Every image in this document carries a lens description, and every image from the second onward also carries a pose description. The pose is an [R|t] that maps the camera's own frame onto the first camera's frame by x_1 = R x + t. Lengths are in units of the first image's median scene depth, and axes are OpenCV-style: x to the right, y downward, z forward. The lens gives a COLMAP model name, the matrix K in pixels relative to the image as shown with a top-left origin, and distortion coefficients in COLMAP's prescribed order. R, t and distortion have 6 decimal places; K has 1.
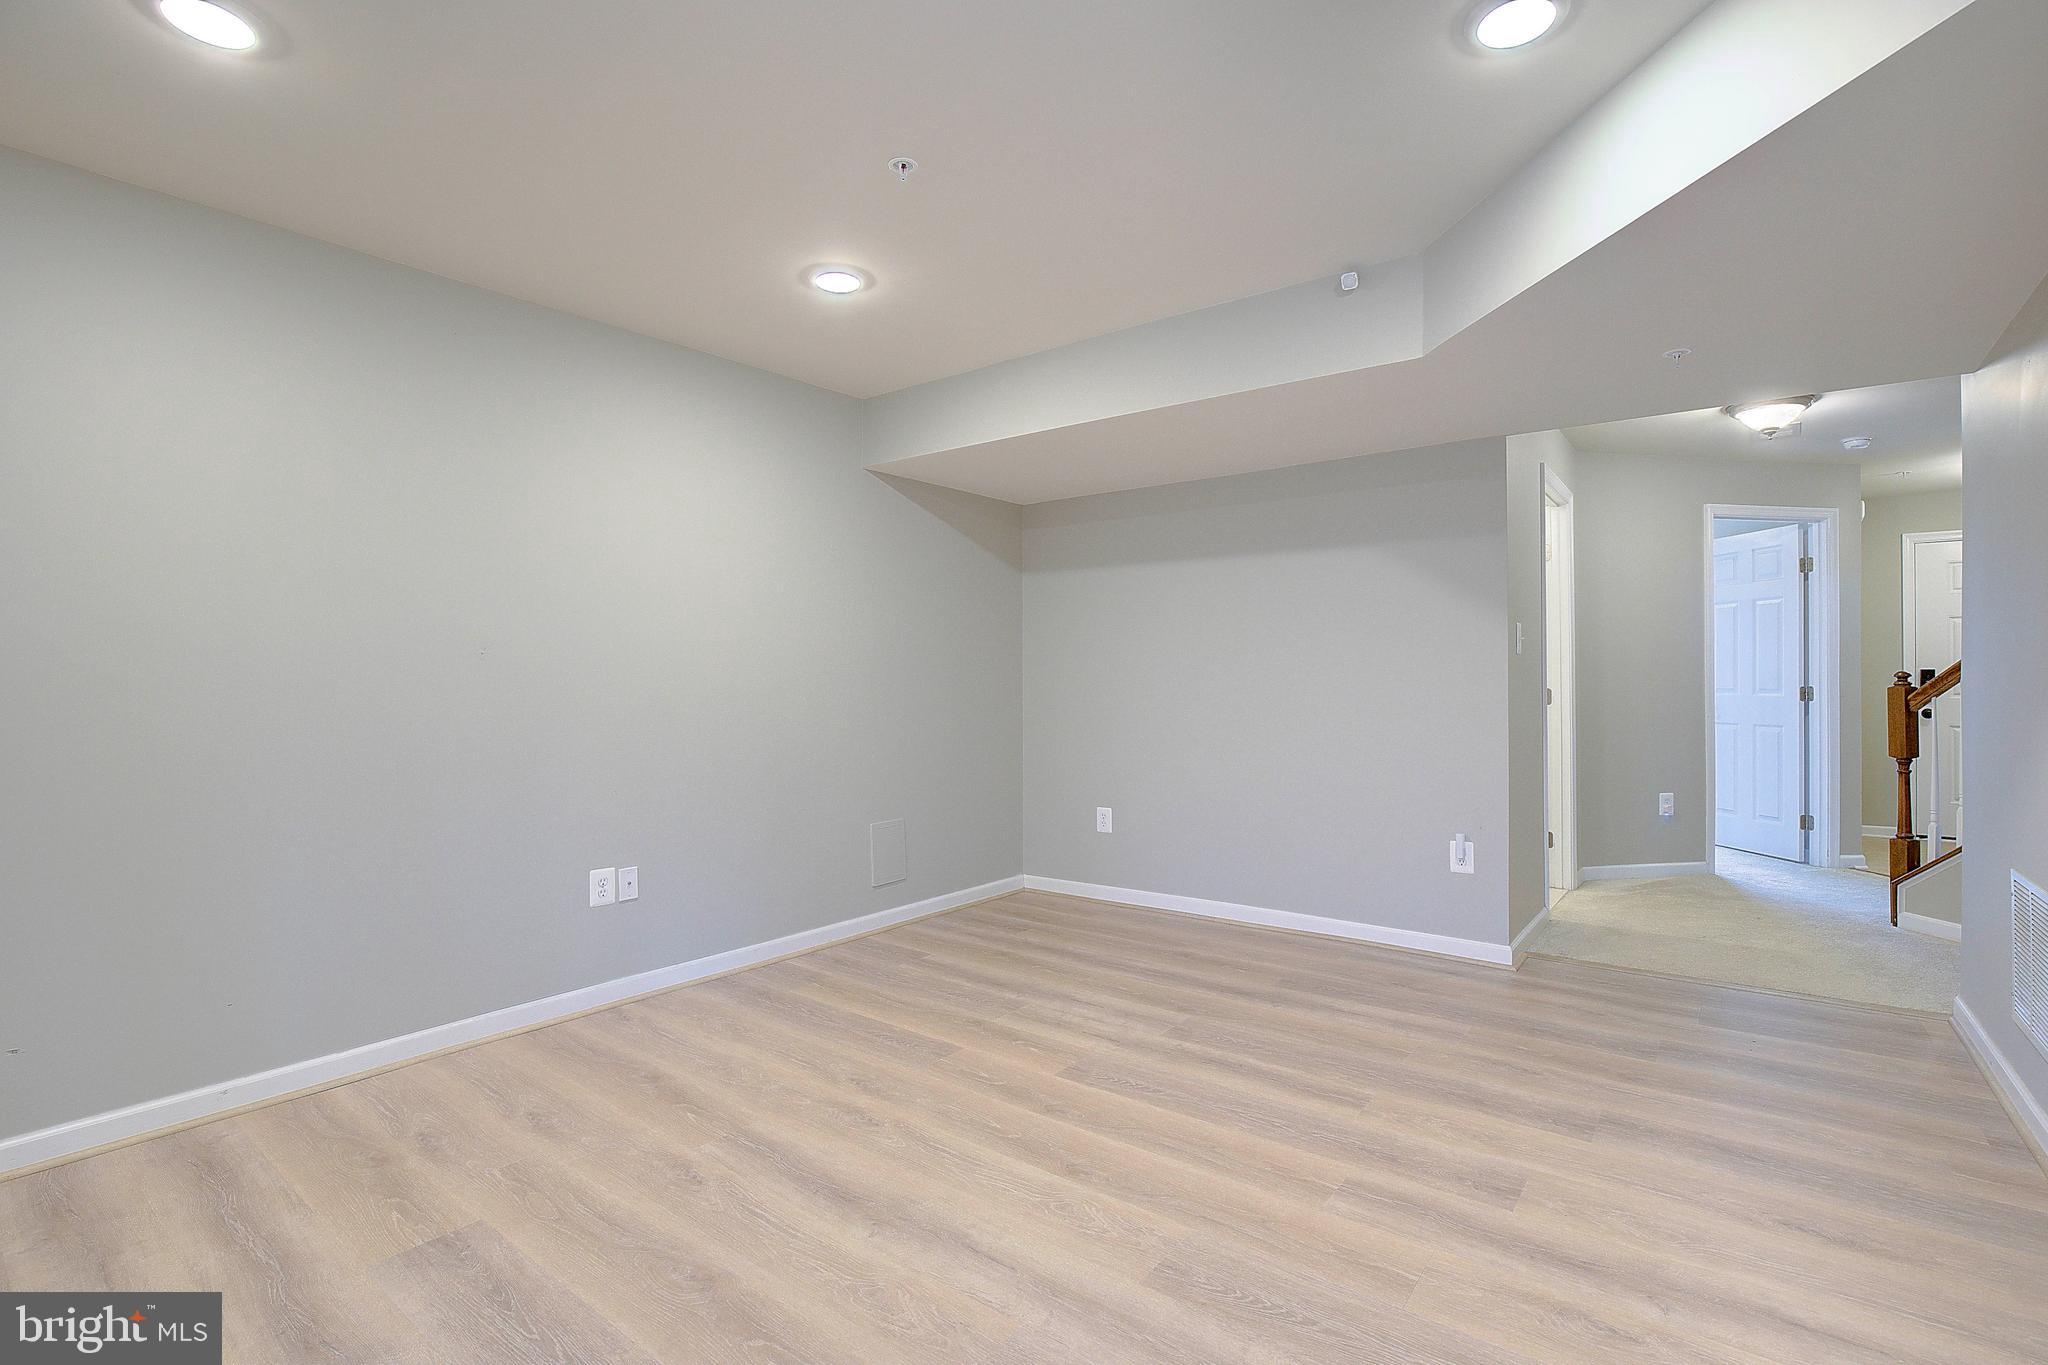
lens RADIAL K [[959.1, 0, 1038.9], [0, 959.1, 692.7], [0, 0, 1]] dist [0.001318, 0.000237]
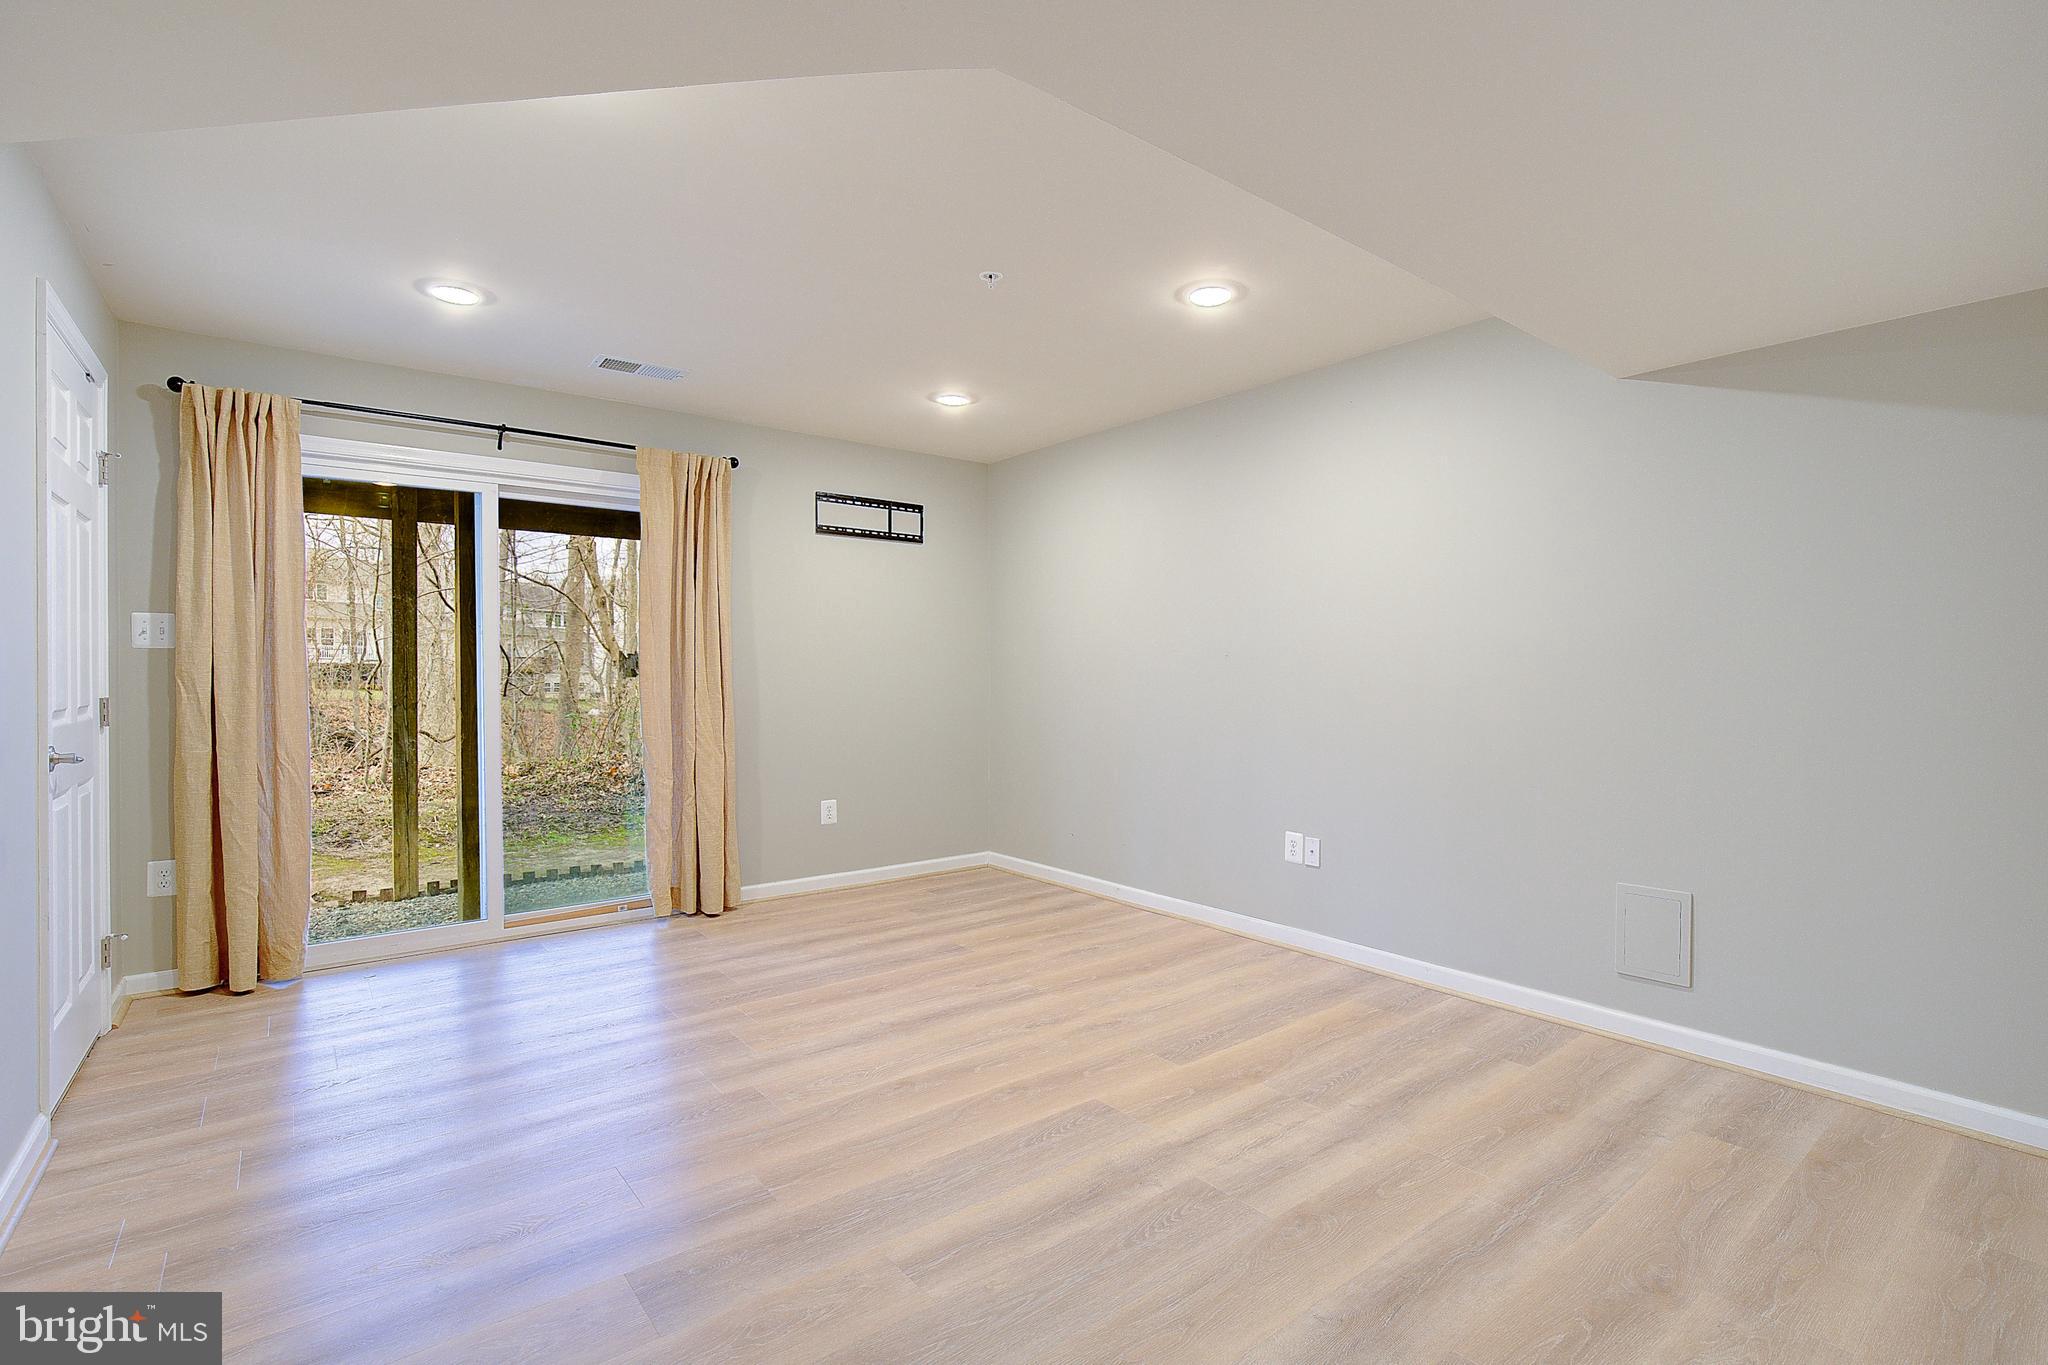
lens RADIAL K [[959.1, 0, 1038.9], [0, 959.1, 692.7], [0, 0, 1]] dist [0.001318, 0.000237]
pose [[-0.259538, 0.018158, -0.965562, 0.847527], [-0.007612, 0.999754, 0.020847, -0.014791], [0.965703, 0.012760, -0.259336, 1.085316]]
